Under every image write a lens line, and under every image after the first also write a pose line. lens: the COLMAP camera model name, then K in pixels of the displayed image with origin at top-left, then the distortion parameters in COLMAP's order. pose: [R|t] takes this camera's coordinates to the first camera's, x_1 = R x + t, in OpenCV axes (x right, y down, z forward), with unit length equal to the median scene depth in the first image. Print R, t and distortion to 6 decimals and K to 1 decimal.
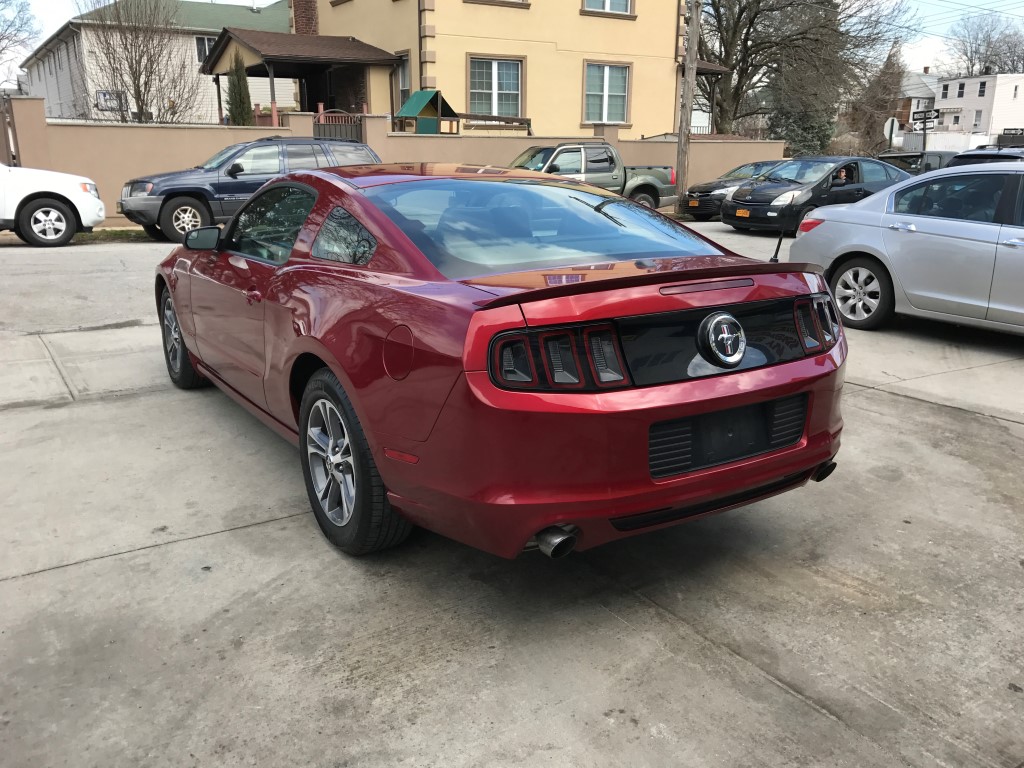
lens RADIAL K [[842.2, 0, 501.8], [0, 842.2, 384.0], [0, 0, 1]] dist [0.013611, -0.013729]
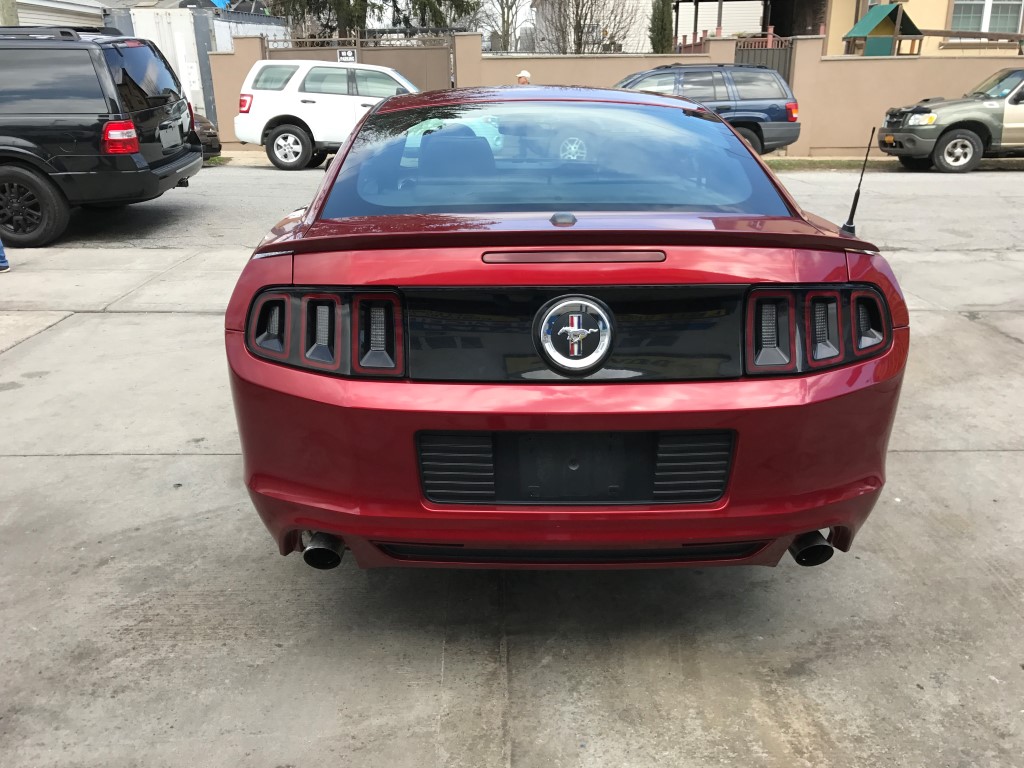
lens RADIAL K [[842.2, 0, 500.6], [0, 842.2, 378.1], [0, 0, 1]] dist [0.013611, -0.013729]
pose [[0.848135, 0.162431, -0.504265, 0.304692], [-0.127417, 0.986441, 0.103440, -0.043484], [0.514229, -0.023479, 0.857331, 0.193780]]
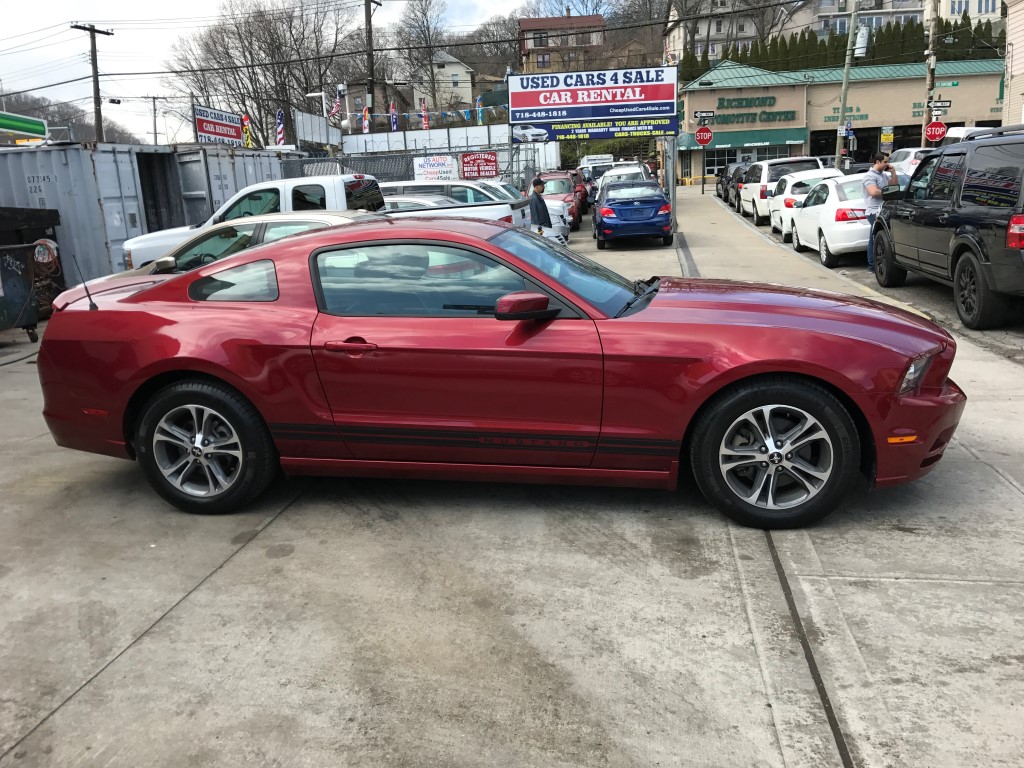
lens RADIAL K [[842.2, 0, 503.0], [0, 842.2, 383.4], [0, 0, 1]] dist [0.013611, -0.013729]
pose [[-0.672454, 0.182230, -0.717355, 0.575084], [-0.154259, 0.913425, 0.376642, -0.418424], [0.723886, 0.363933, -0.586125, 1.526800]]
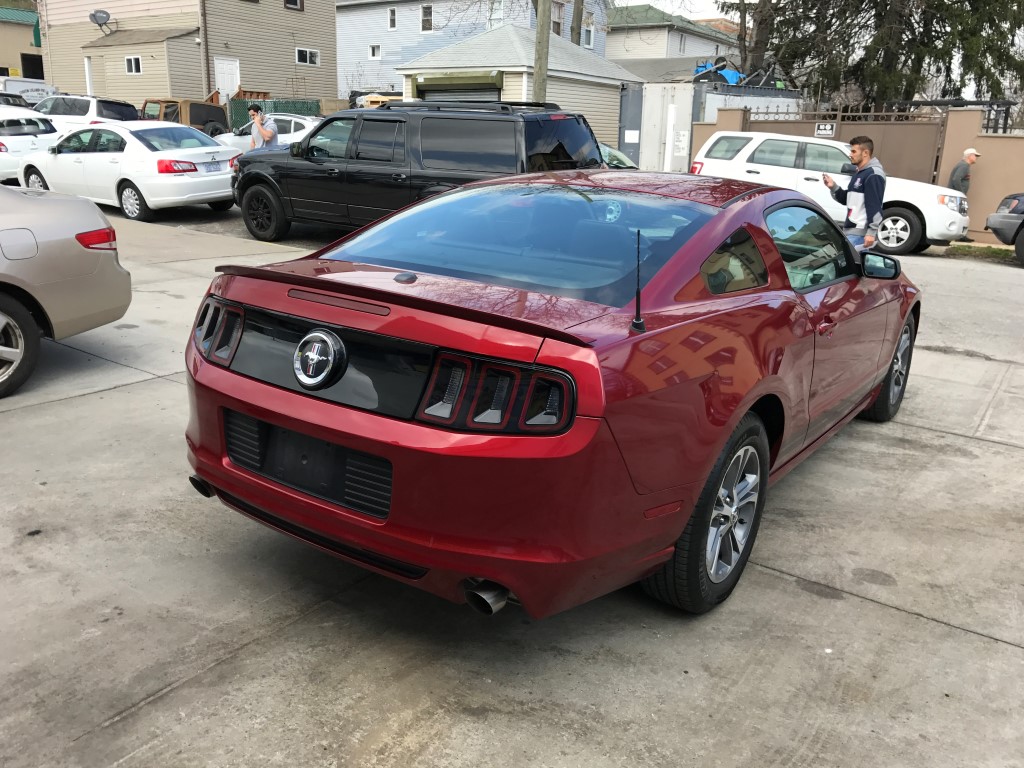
lens RADIAL K [[842.2, 0, 498.4], [0, 842.2, 380.0], [0, 0, 1]] dist [0.013611, -0.013729]
pose [[0.376170, 0.258680, -0.889708, 0.616280], [-0.275979, 0.947934, 0.158925, -0.123025], [0.884495, 0.185758, 0.427974, 0.419315]]
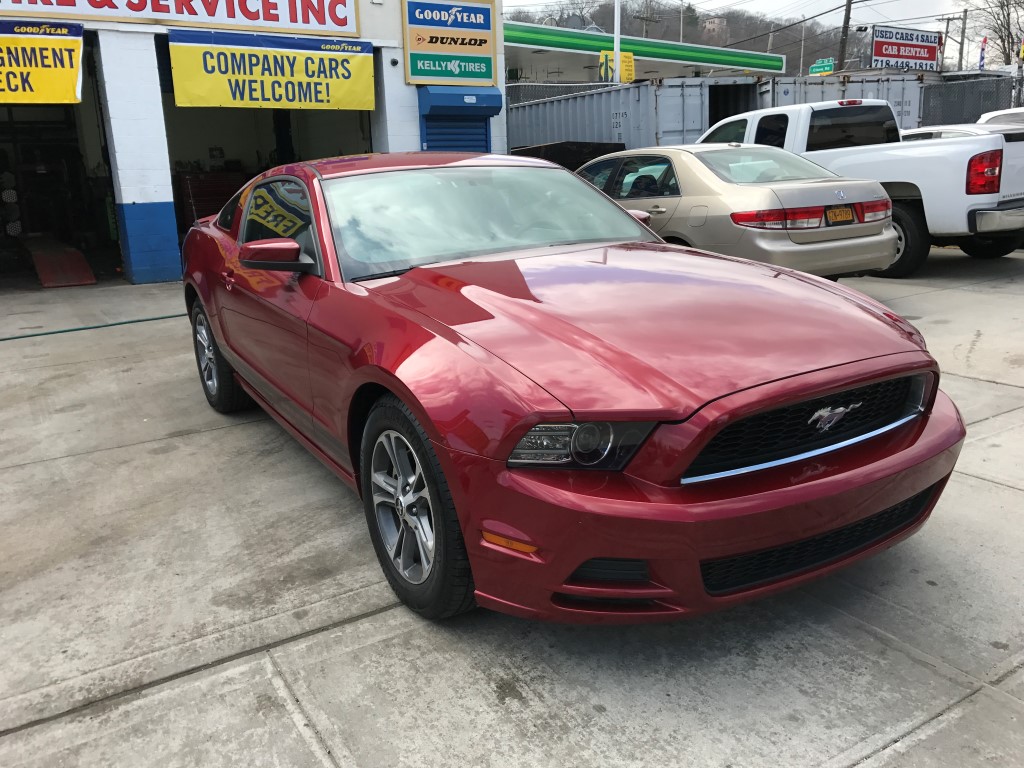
lens RADIAL K [[842.2, 0, 496.8], [0, 842.2, 380.0], [0, 0, 1]] dist [0.013611, -0.013729]
pose [[-0.998717, 0.024918, 0.044095, -0.202758], [0.043393, 0.869963, 0.491204, -0.437667], [-0.026121, 0.492487, -0.869928, 1.704270]]
